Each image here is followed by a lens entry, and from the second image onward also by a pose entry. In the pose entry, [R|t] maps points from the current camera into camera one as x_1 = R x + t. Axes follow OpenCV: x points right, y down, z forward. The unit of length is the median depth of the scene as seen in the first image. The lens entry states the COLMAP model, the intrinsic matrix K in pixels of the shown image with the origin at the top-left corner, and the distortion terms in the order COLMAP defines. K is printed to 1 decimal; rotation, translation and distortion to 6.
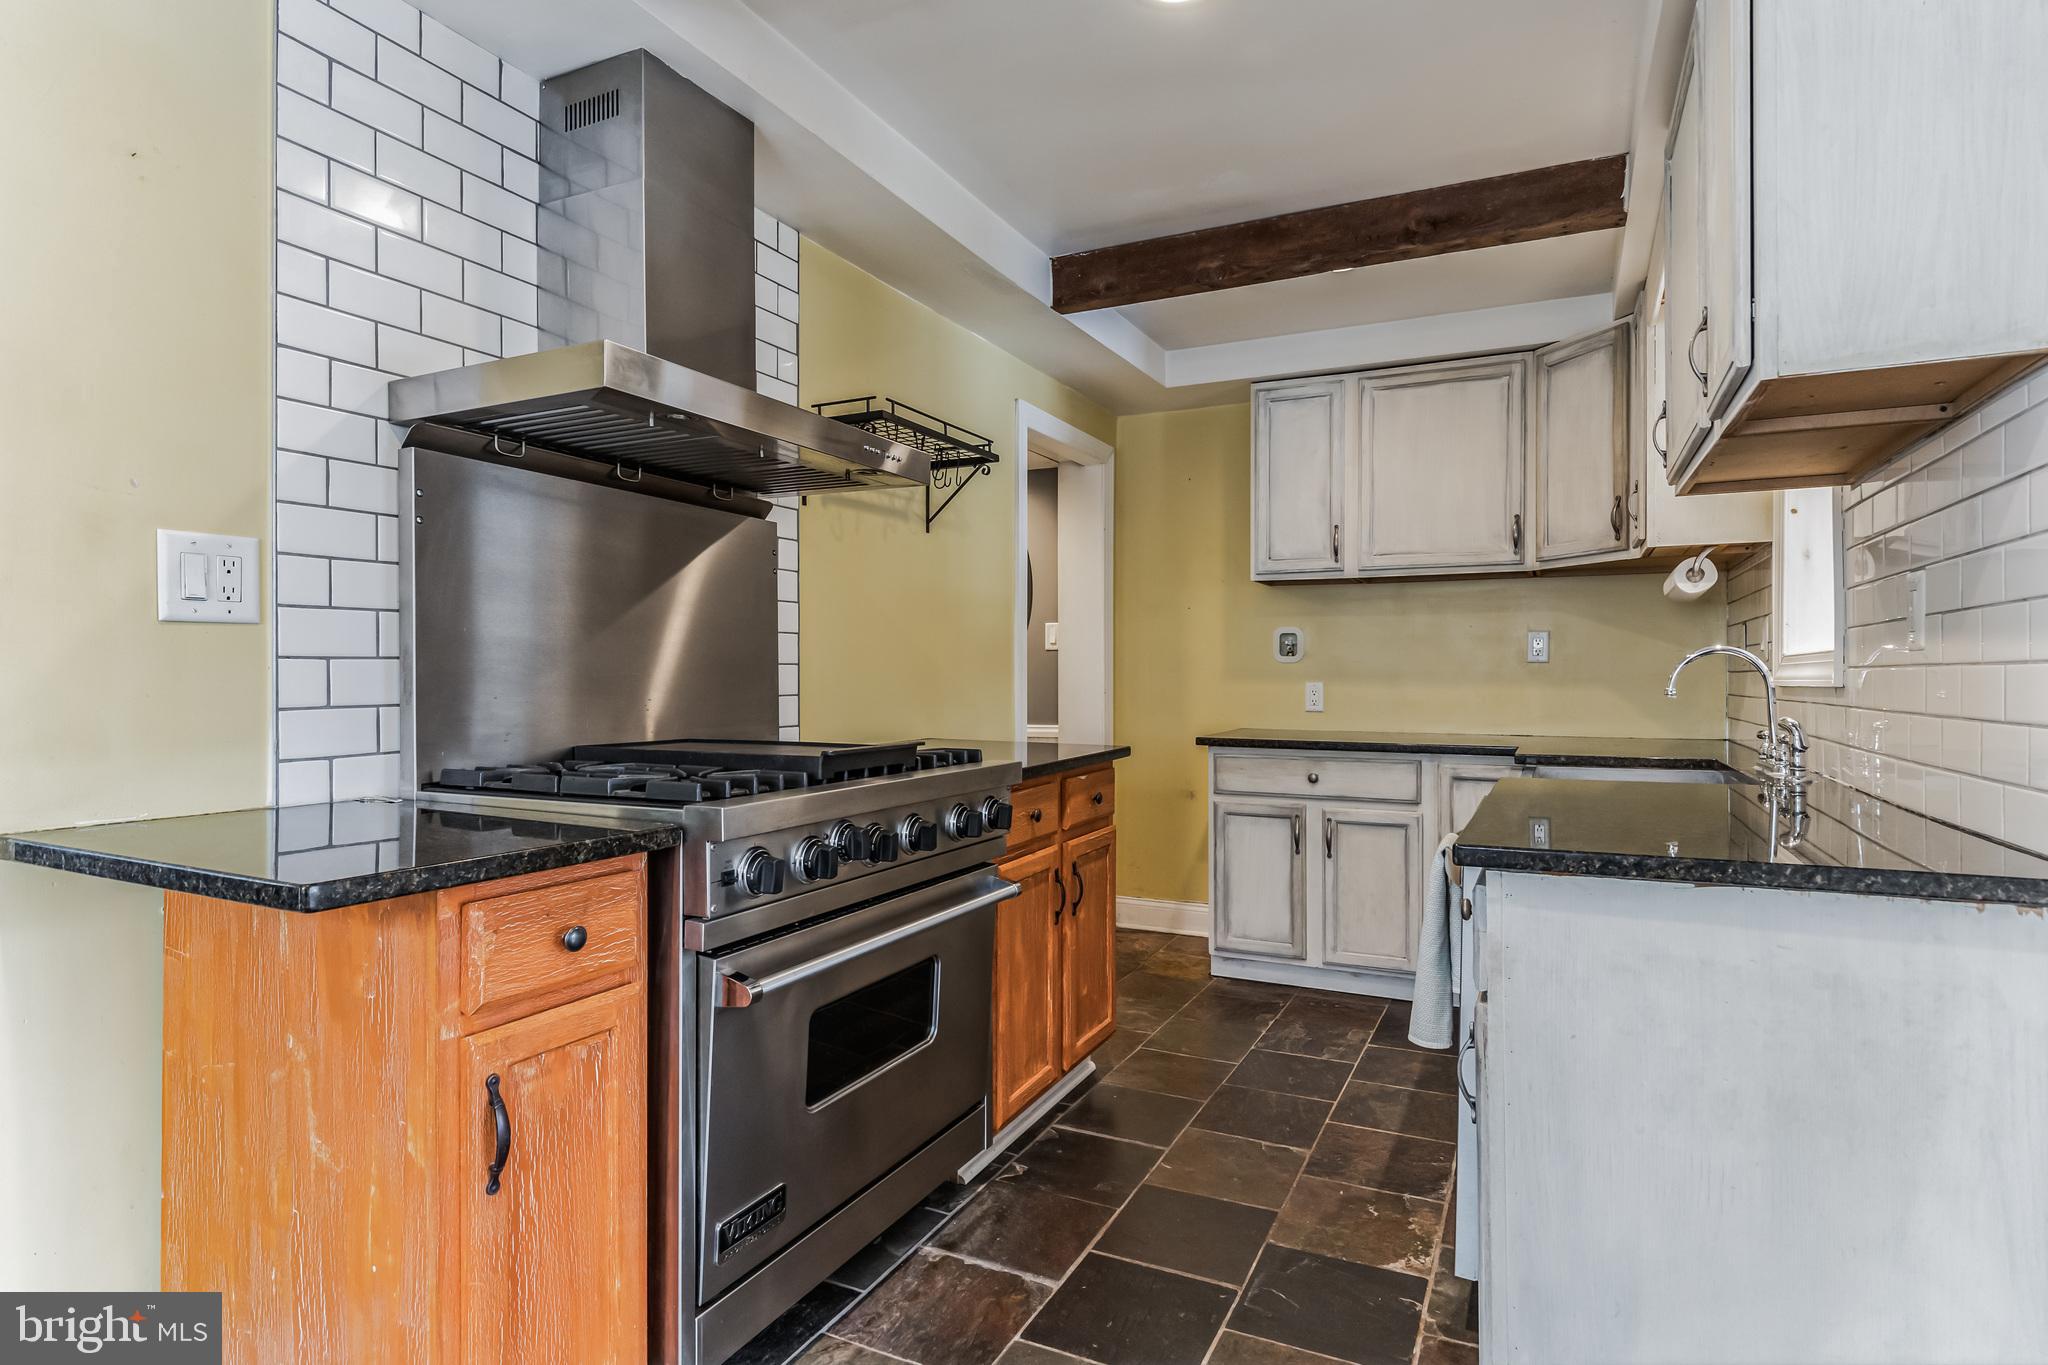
lens RADIAL K [[1069.3, 0, 1032.9], [0, 1069.3, 680.4], [0, 0, 1]] dist [0.006874, -0.001644]
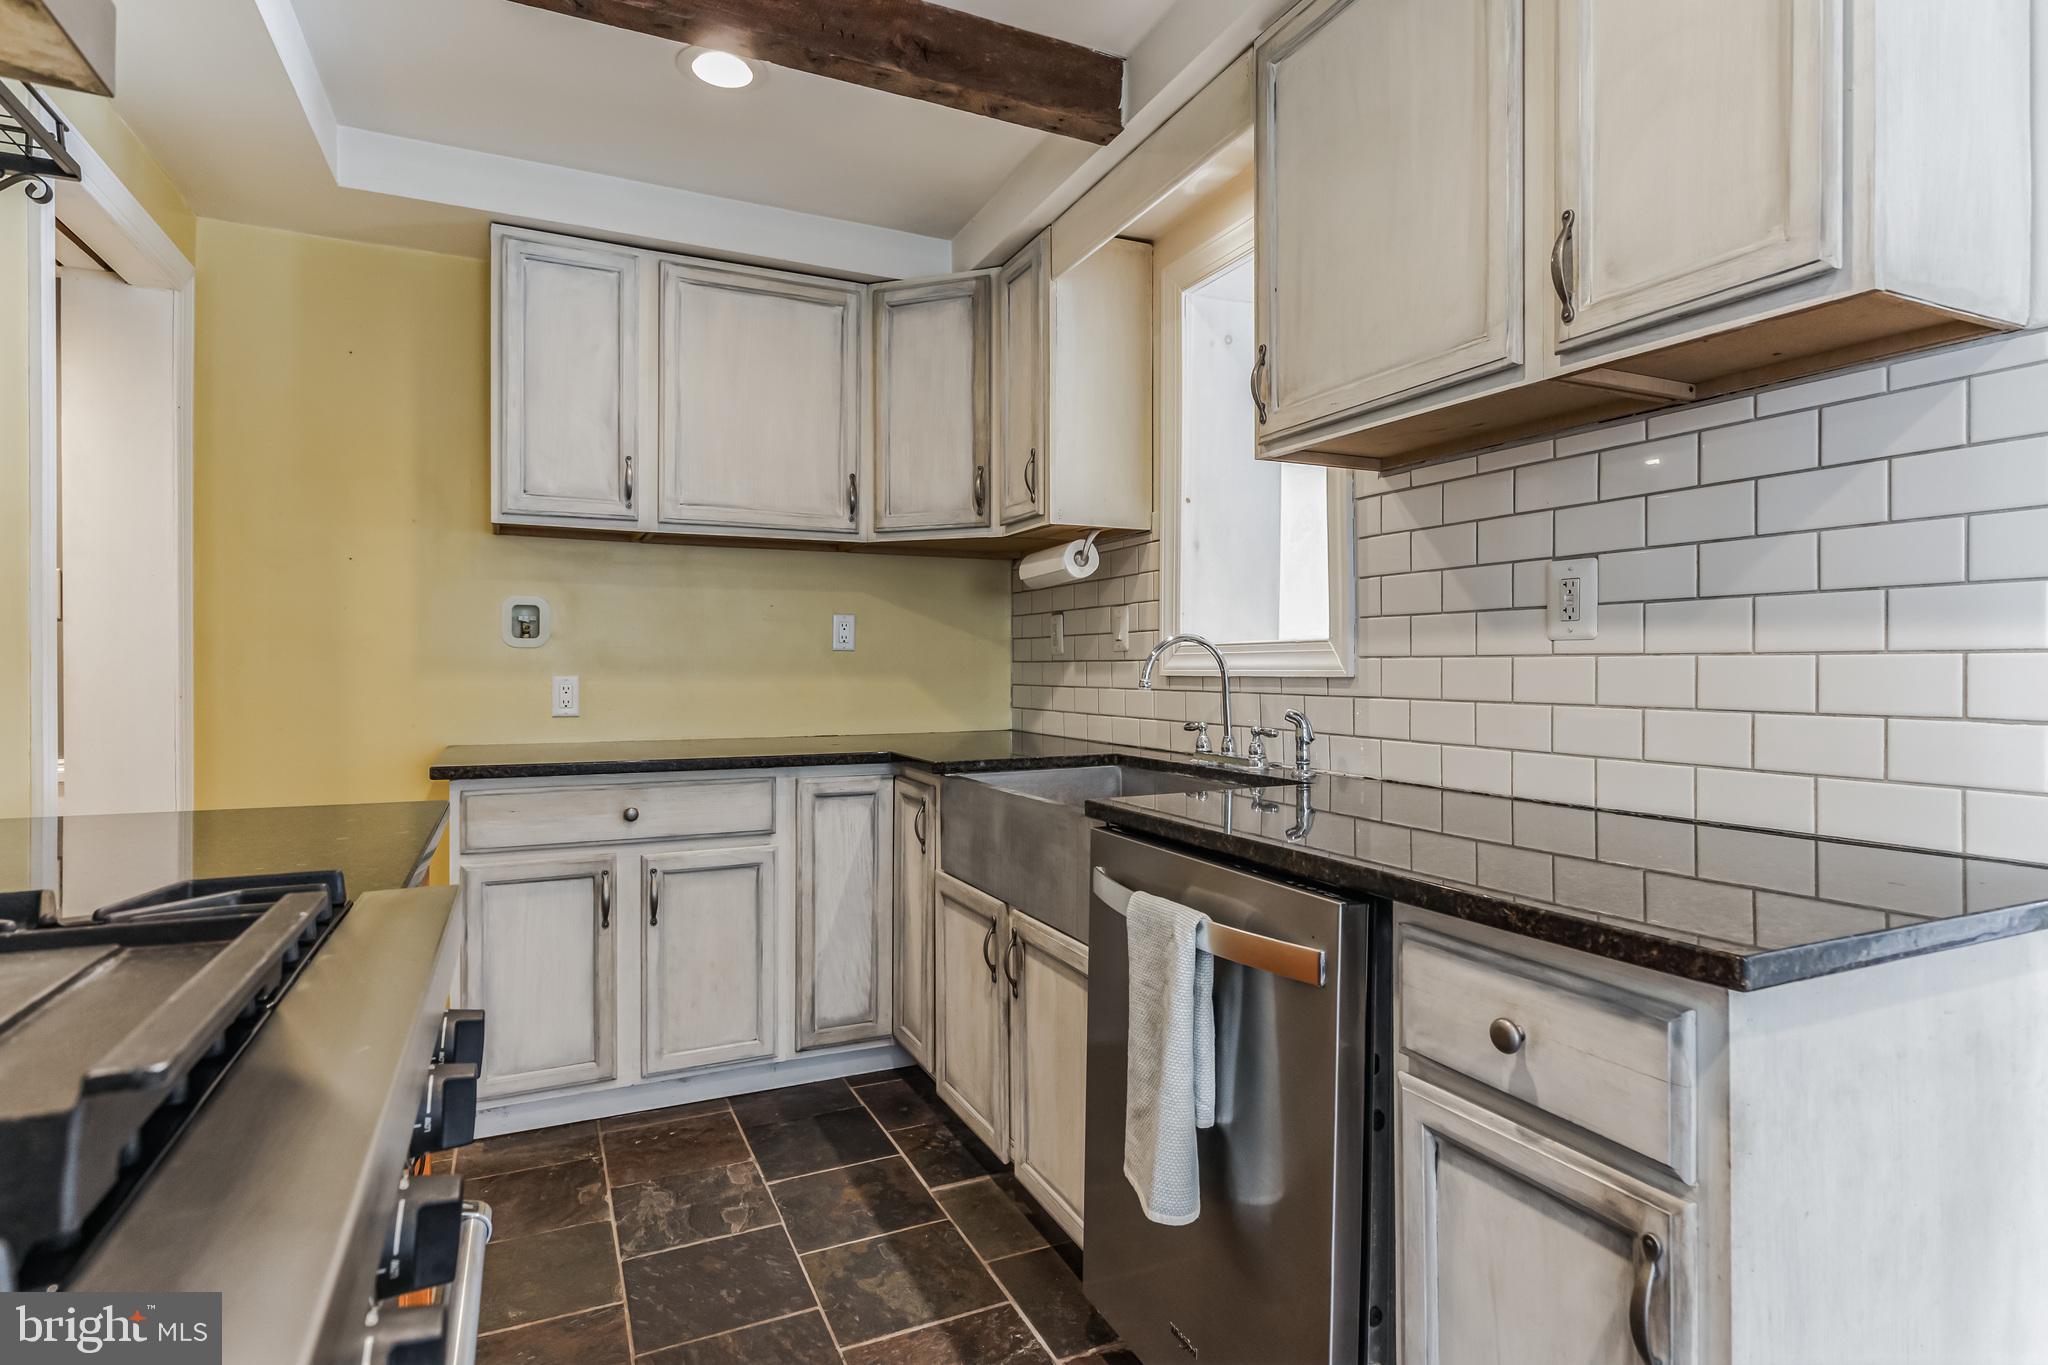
lens RADIAL K [[1069.3, 0, 1031.1], [0, 1069.3, 670.9], [0, 0, 1]] dist [0.006874, -0.001644]
pose [[0.623534, -0.005072, 0.781780, -0.118077], [0.004581, 0.999985, 0.002834, -0.002164], [-0.781783, 0.001814, 0.623548, 0.368343]]
